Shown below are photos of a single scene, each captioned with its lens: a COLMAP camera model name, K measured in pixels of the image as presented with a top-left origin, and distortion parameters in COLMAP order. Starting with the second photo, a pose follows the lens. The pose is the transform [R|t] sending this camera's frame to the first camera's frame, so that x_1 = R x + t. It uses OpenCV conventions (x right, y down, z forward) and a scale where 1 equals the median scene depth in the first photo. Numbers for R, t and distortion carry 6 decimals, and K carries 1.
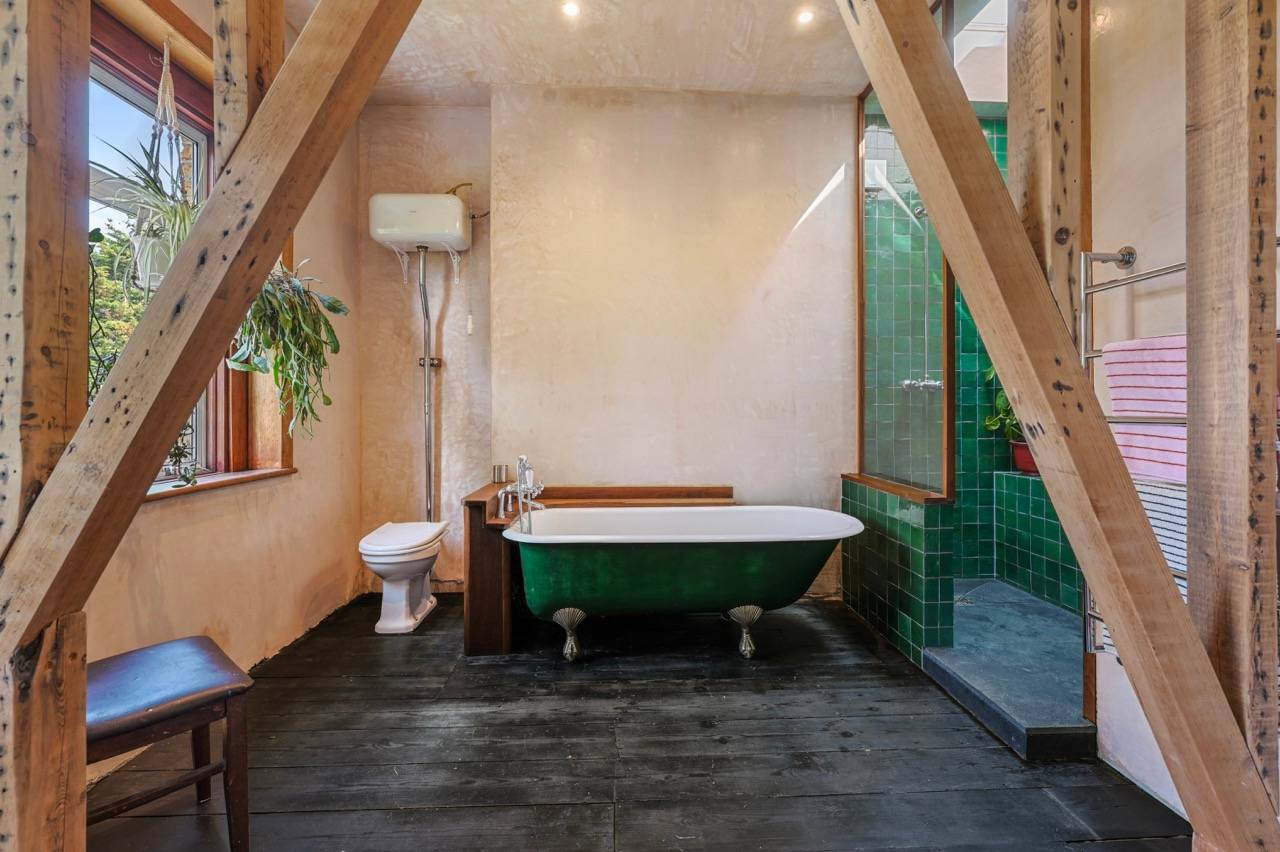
lens RADIAL K [[557.2, 0, 646.4], [0, 557.2, 404.7], [0, 0, 1]] dist [-0.001710, 0.000150]
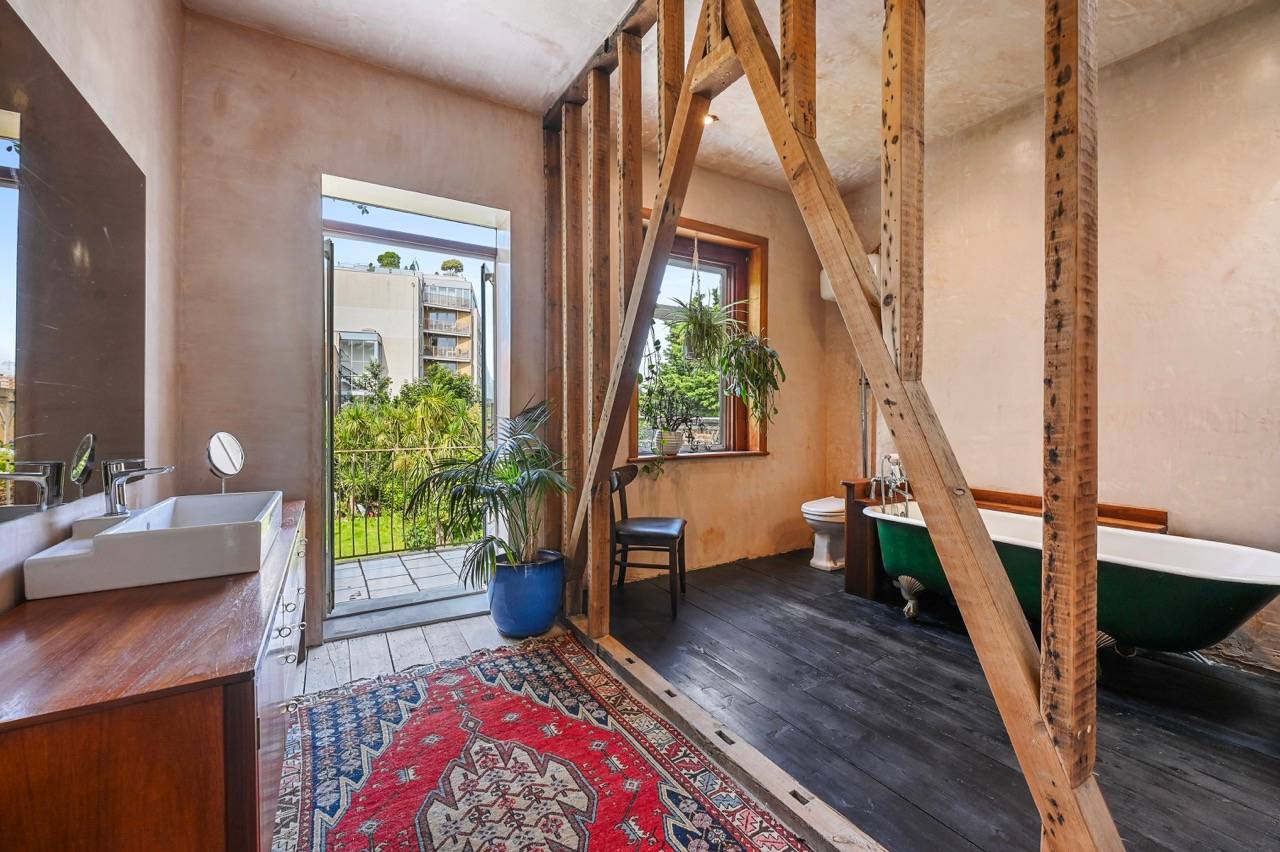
lens RADIAL K [[518.6, 0, 640.8], [0, 518.6, 415.2], [0, 0, 1]] dist [-0.010324, 0.000211]
pose [[0.483129, 0.002288, -0.875546, 1.515309], [0.000790, 0.999995, 0.003050, -0.002479], [0.875549, -0.002165, 0.483125, -0.220301]]
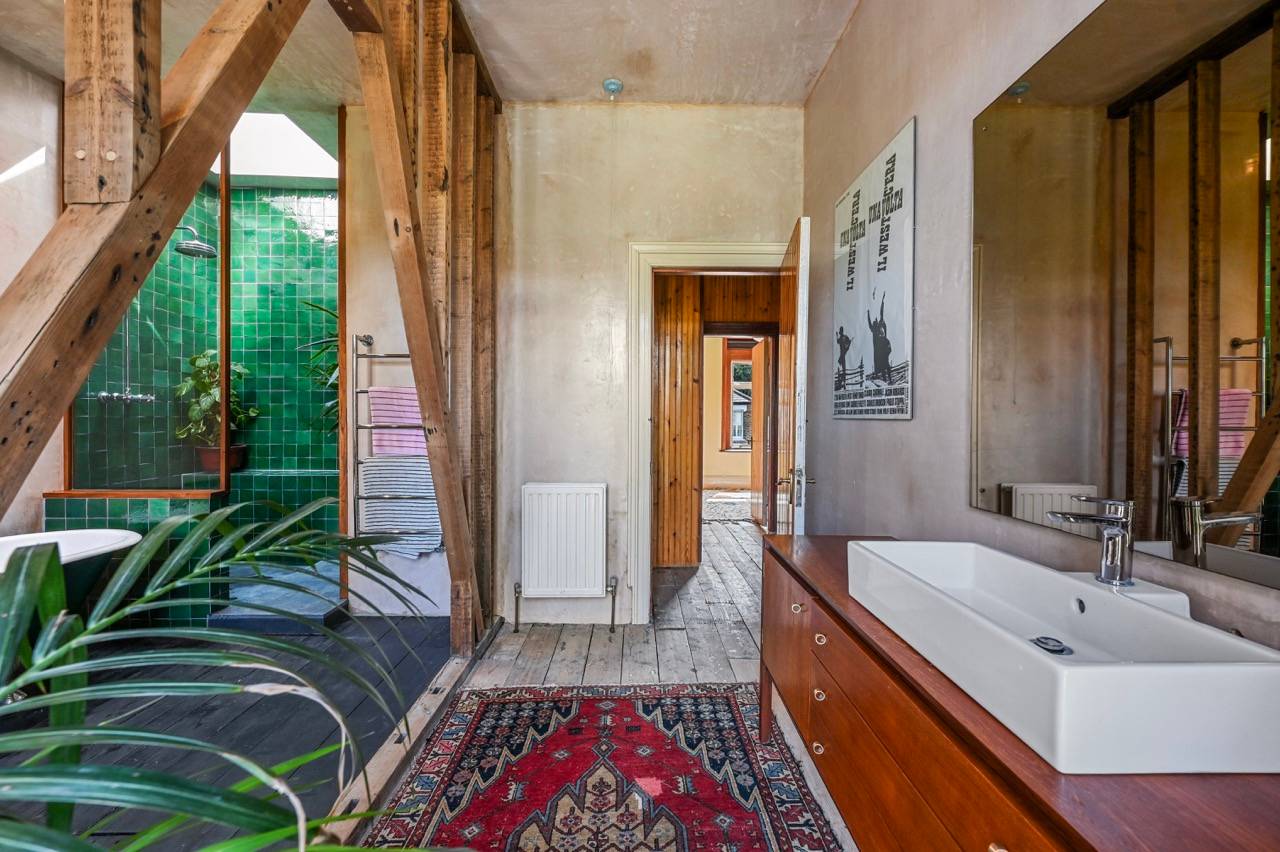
lens RADIAL K [[516.1, 0, 641.0], [0, 516.1, 422.6], [0, 0, 1]] dist [-0.002204, -0.000110]
pose [[0.031640, -0.005615, 0.999484, -1.483828], [-0.008984, 0.999942, 0.005902, -0.010383], [-0.999459, -0.009166, 0.031588, 0.029214]]
